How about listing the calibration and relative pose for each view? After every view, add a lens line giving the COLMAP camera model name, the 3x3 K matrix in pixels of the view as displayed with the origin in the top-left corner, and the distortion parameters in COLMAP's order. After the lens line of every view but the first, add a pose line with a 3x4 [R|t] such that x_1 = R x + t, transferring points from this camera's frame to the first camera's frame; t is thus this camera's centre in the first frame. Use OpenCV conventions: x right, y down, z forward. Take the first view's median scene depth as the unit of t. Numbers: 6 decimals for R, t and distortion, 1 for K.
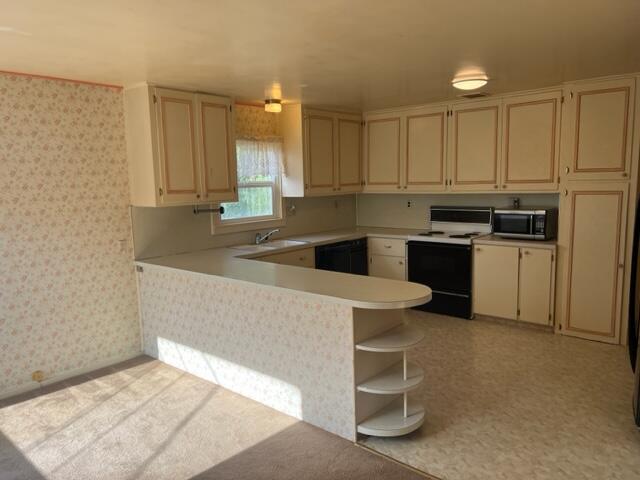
lens RADIAL K [[484.9, 0, 325.0], [0, 484.9, 236.5], [0, 0, 1]] dist [0.063071, -0.068704]
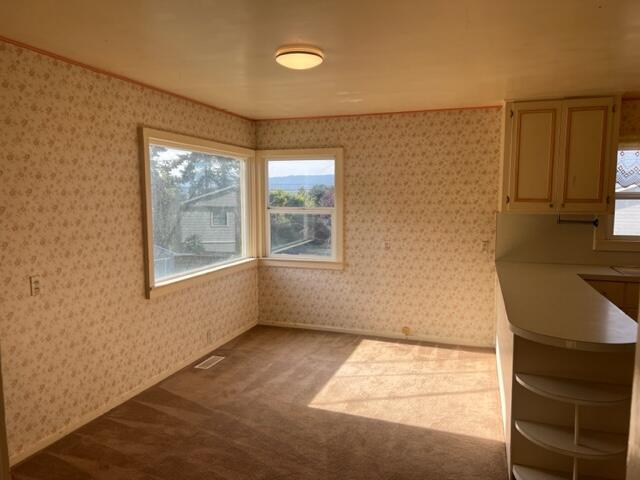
lens RADIAL K [[484.9, 0, 319.5], [0, 484.9, 238.1], [0, 0, 1]] dist [0.063071, -0.068704]
pose [[0.376593, 0.099742, -0.920993, 0.538051], [-0.124247, 0.990643, 0.056480, -0.017668], [0.918009, 0.093161, 0.385462, 0.229295]]
